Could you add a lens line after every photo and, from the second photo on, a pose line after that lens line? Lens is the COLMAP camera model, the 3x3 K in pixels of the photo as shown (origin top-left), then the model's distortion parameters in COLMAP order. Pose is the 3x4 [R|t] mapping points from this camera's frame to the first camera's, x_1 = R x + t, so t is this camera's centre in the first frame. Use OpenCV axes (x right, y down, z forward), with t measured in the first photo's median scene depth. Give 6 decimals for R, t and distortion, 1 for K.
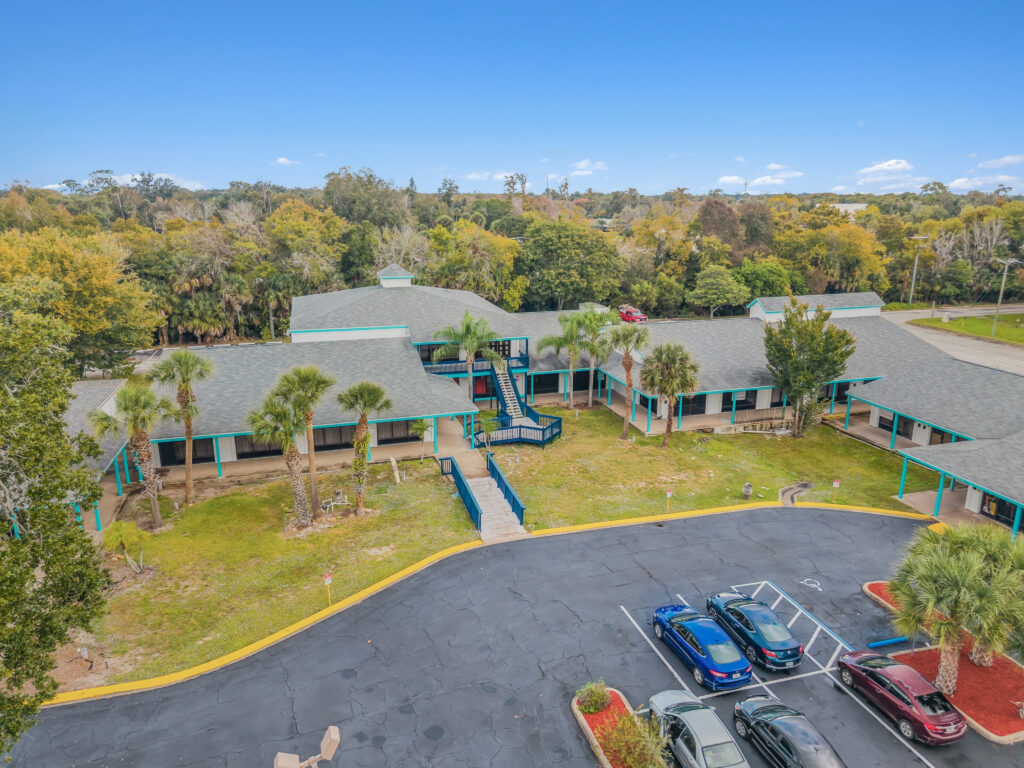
lens RADIAL K [[682.1, 0, 511.7], [0, 682.1, 378.3], [0, 0, 1]] dist [0.056275, -0.079530]
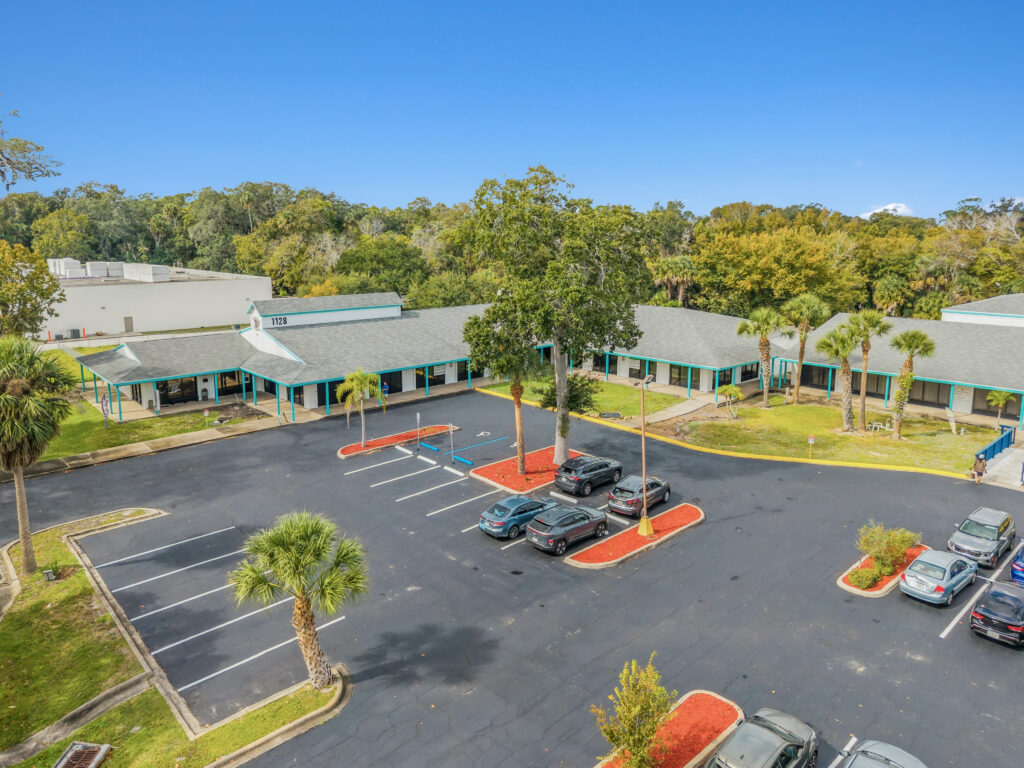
lens RADIAL K [[692.4, 0, 522.1], [0, 692.4, 369.2], [0, 0, 1]] dist [0.006785, 0.002249]
pose [[0.444718, 0.173792, -0.878648, 0.387748], [-0.225838, 0.971056, 0.077765, 0.091776], [0.866732, 0.163849, 0.471095, -0.131666]]
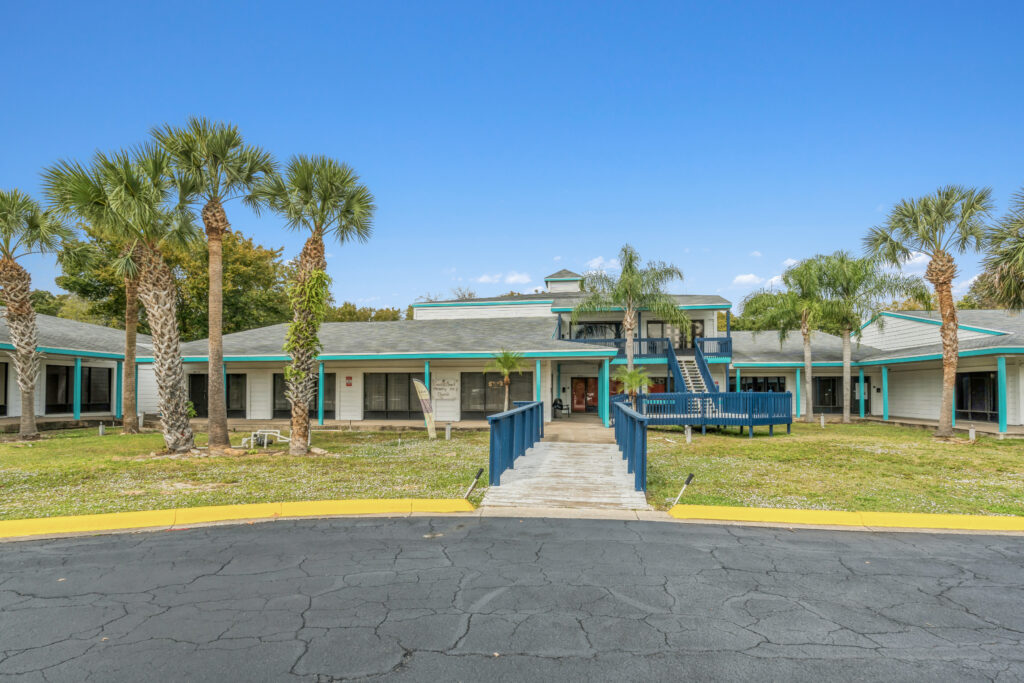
lens RADIAL K [[512.7, 0, 505.7], [0, 512.7, 381.5], [0, 0, 1]] dist [-0.025770, 0.001015]
pose [[0.905403, -0.008145, -0.424474, 0.036787], [-0.108710, 0.962035, -0.250340, 0.154632], [0.410398, 0.272803, 0.870145, 0.520591]]
